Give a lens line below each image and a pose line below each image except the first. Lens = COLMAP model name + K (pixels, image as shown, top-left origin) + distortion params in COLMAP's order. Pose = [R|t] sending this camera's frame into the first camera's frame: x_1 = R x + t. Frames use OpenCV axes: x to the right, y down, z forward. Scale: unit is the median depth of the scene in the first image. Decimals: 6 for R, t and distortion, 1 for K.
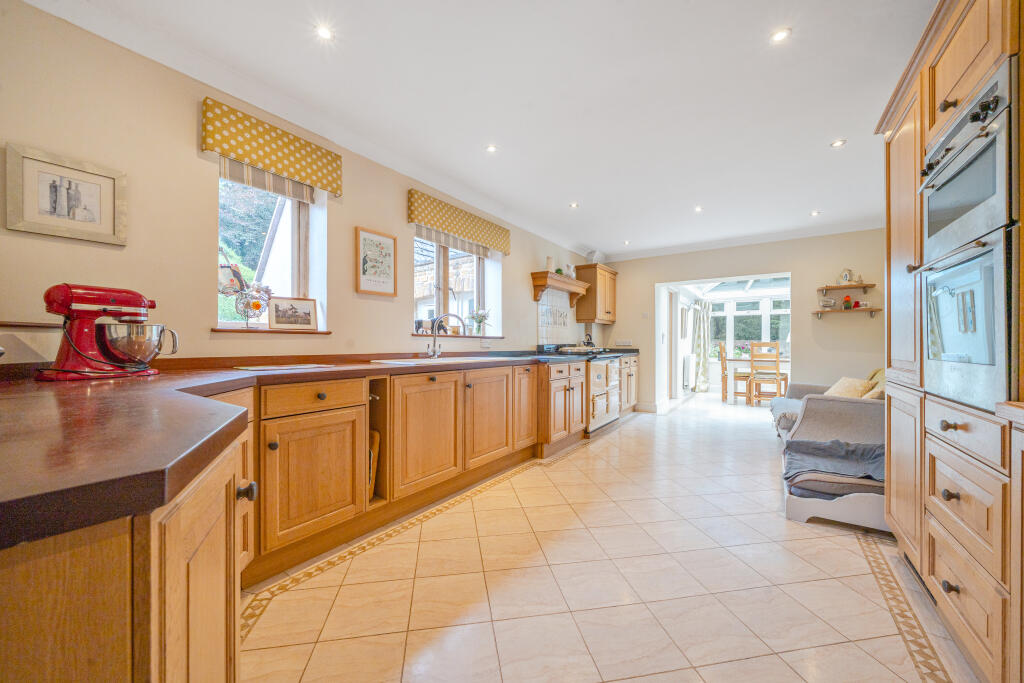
lens RADIAL K [[373.6, 0, 515.5], [0, 373.6, 342.4], [0, 0, 1]] dist [-0.001769, 0.000003]
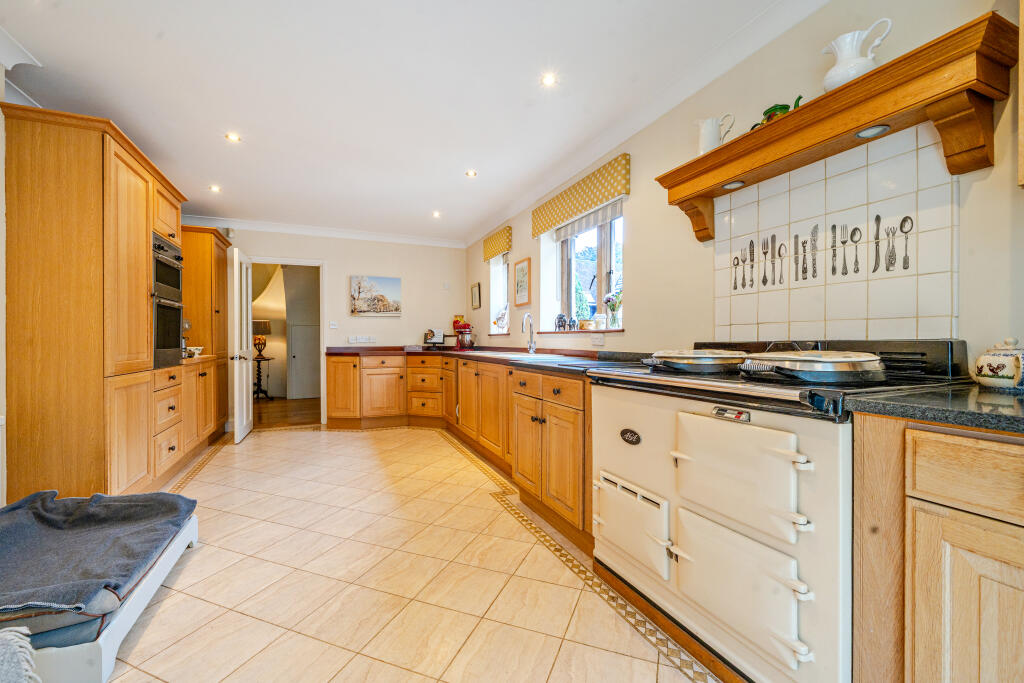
lens RADIAL K [[433.8, 0, 515.9], [0, 433.8, 343.2], [0, 0, 1]] dist [0.000687, -0.000090]
pose [[-0.533004, 0.003184, -0.846107, 1.091173], [0.002776, 0.999994, 0.002014, 0.010574], [0.846108, -0.001275, -0.533010, 1.990955]]
